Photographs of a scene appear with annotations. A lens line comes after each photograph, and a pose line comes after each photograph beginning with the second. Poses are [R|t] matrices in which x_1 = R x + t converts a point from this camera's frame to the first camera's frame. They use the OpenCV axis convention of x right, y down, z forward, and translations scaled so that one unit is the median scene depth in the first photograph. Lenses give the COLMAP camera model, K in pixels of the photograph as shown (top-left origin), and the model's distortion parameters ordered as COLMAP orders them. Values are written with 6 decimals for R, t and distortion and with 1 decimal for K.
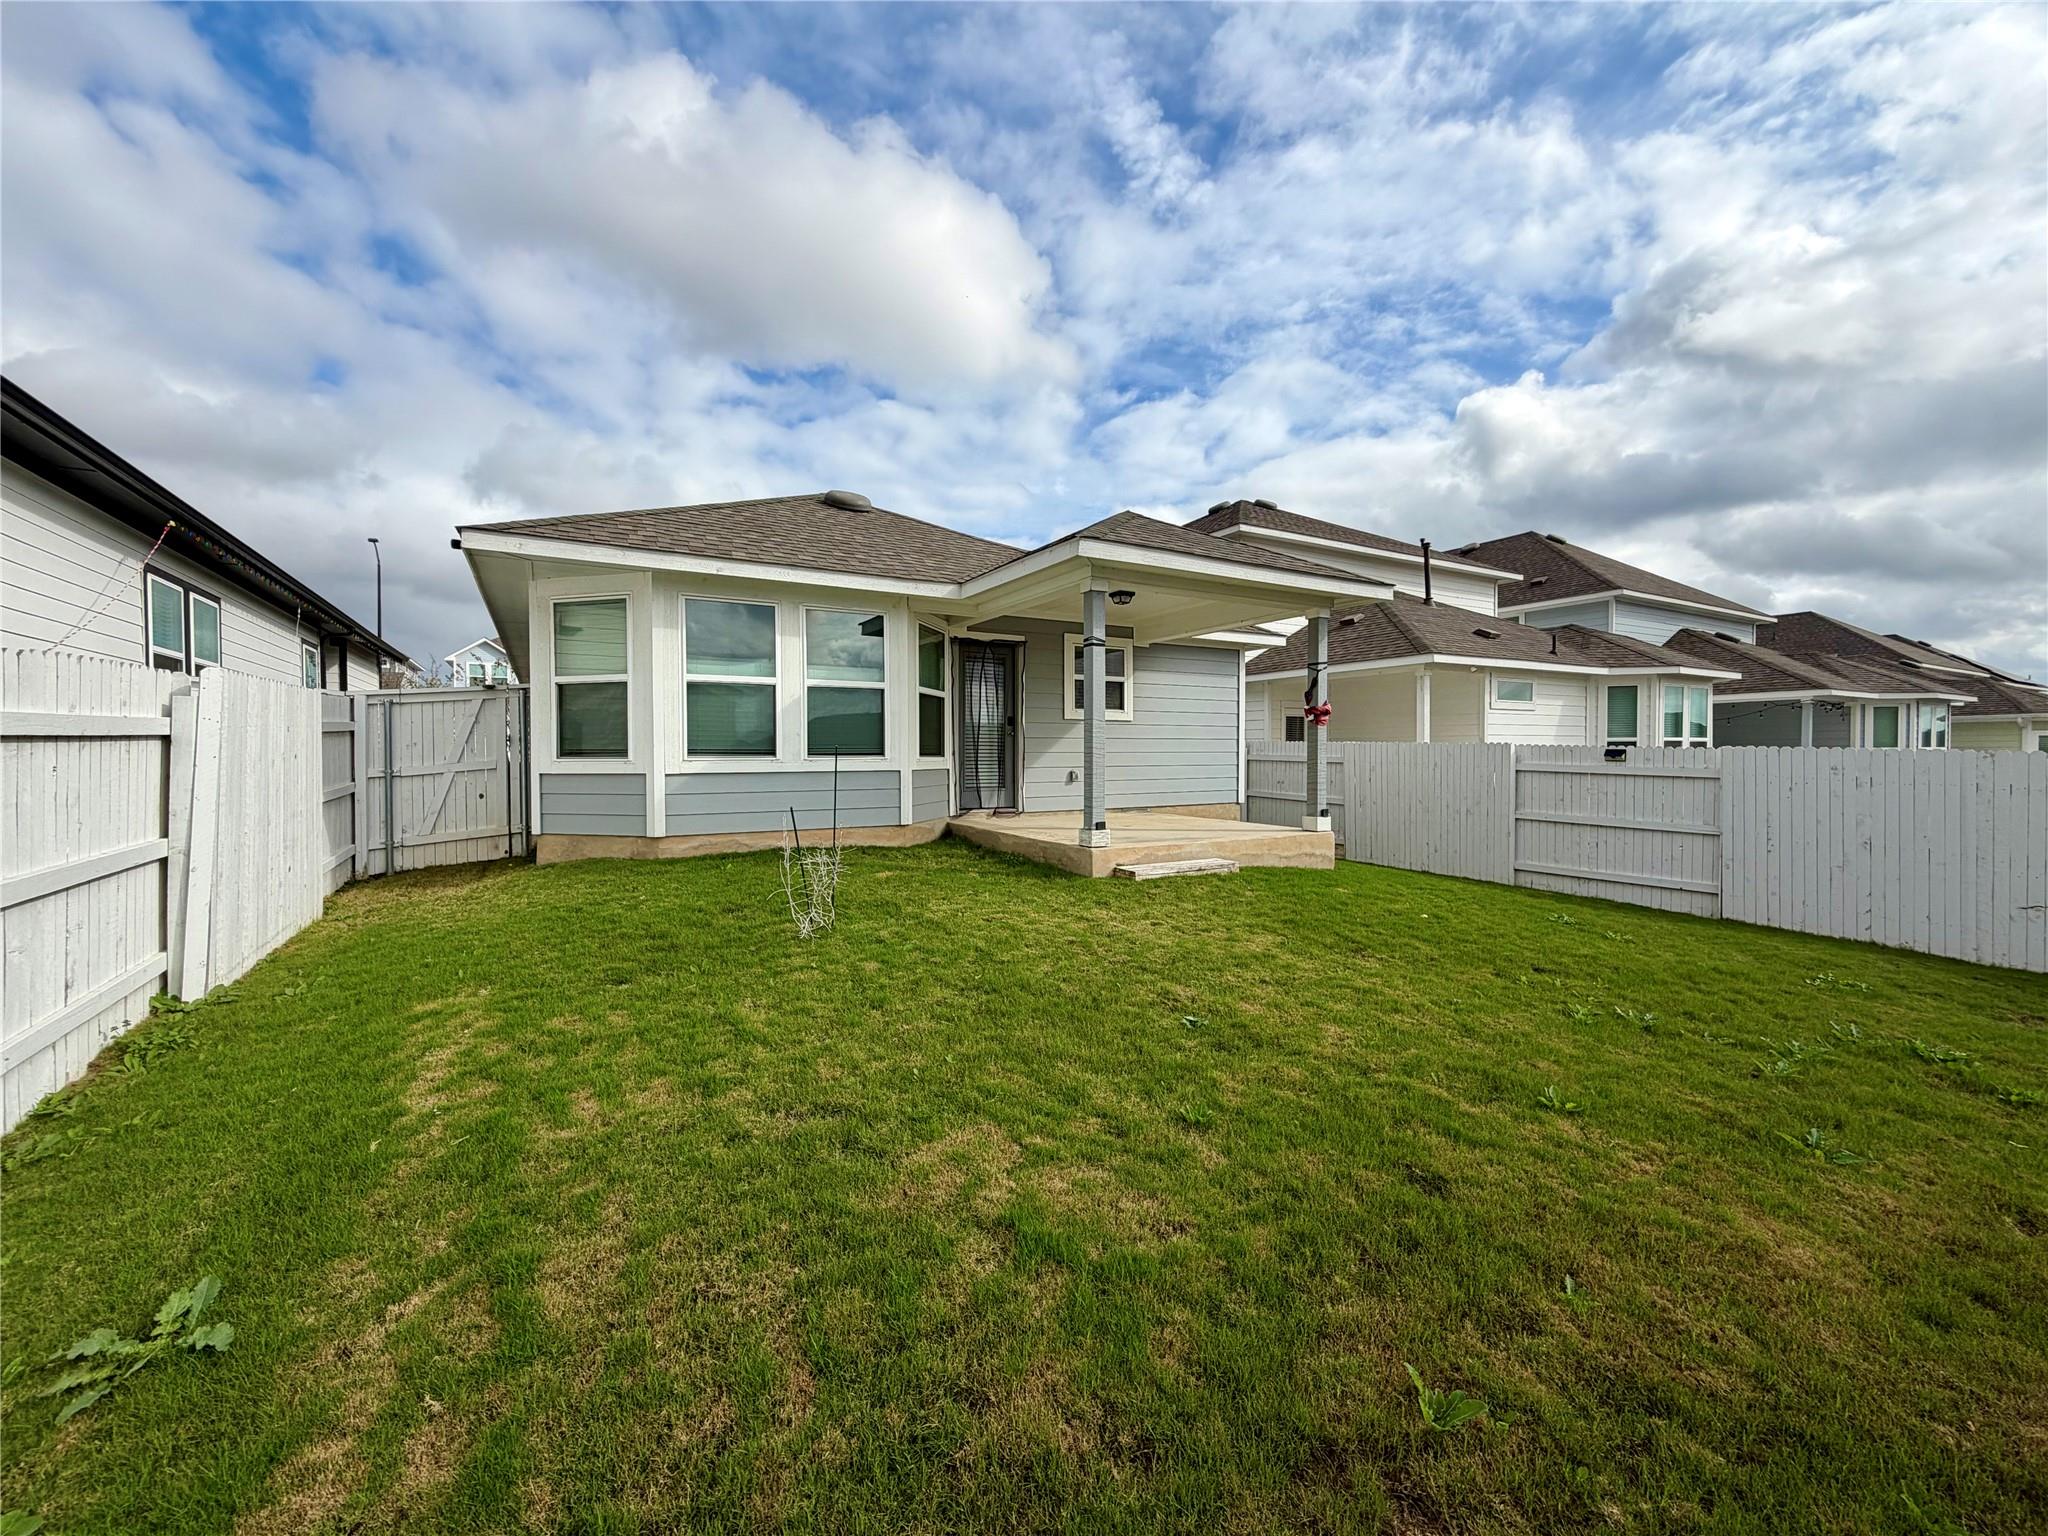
lens RADIAL K [[816.9, 0, 1018.1], [0, 816.9, 770.8], [0, 0, 1]] dist [0.000217, -0.000269]
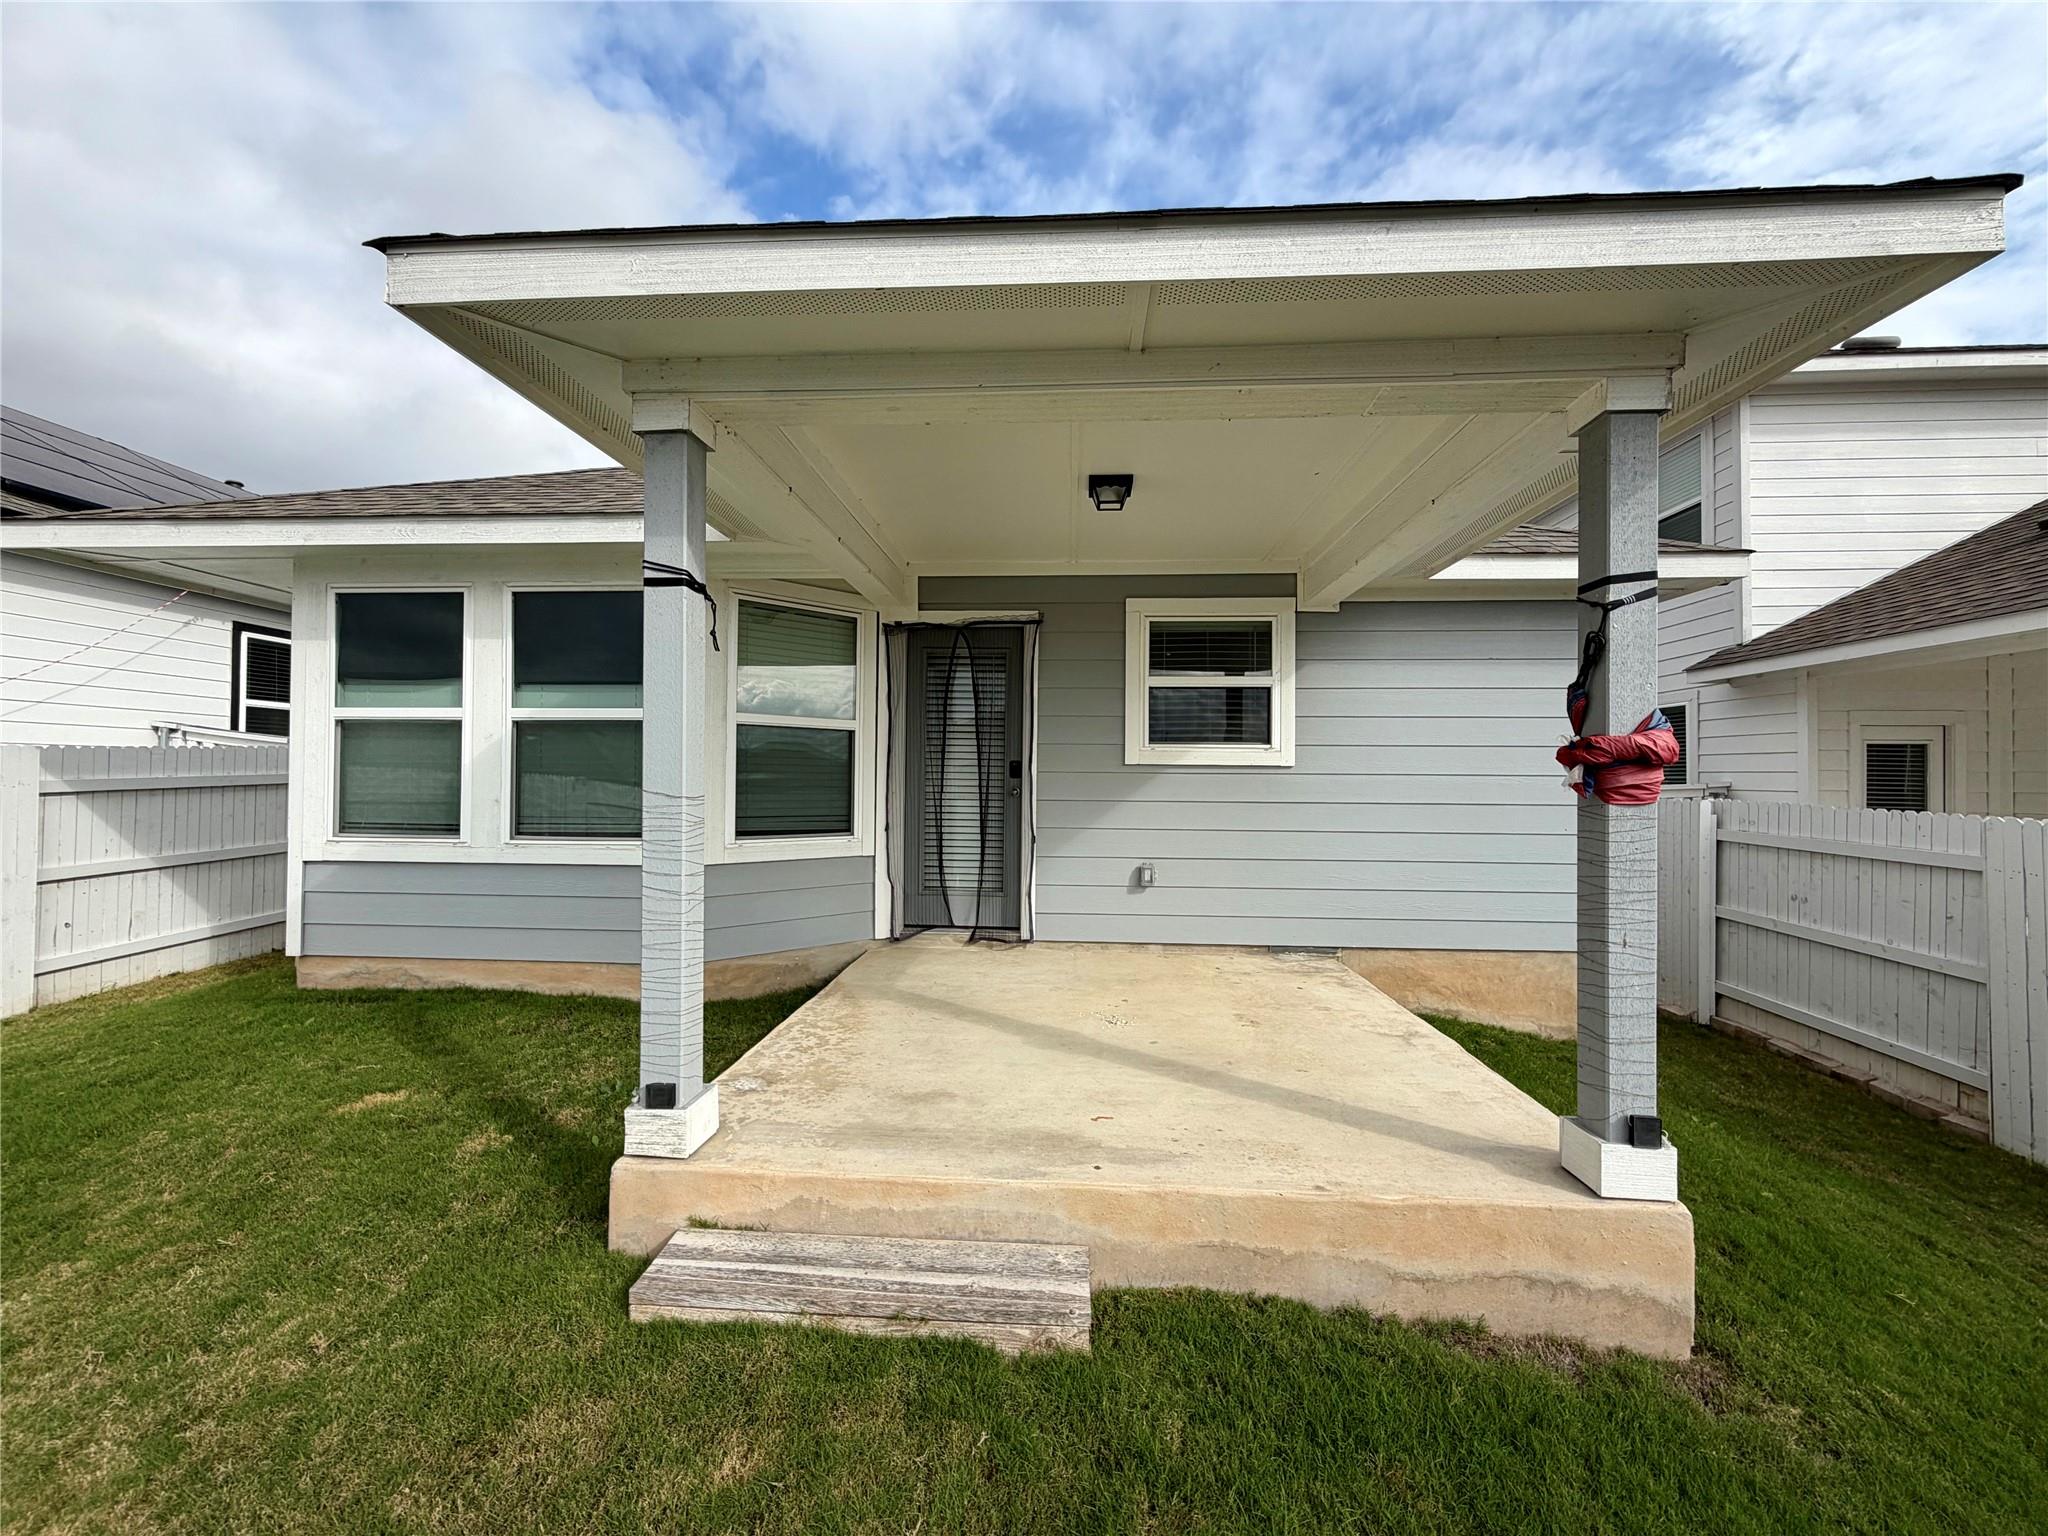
lens RADIAL K [[816.9, 0, 1018.1], [0, 816.9, 770.8], [0, 0, 1]] dist [0.000217, -0.000269]
pose [[0.829286, 0.005348, -0.558799, 0.354747], [-0.022682, 0.999452, -0.024096, -0.056389], [0.558364, 0.032657, 0.828953, 0.657510]]
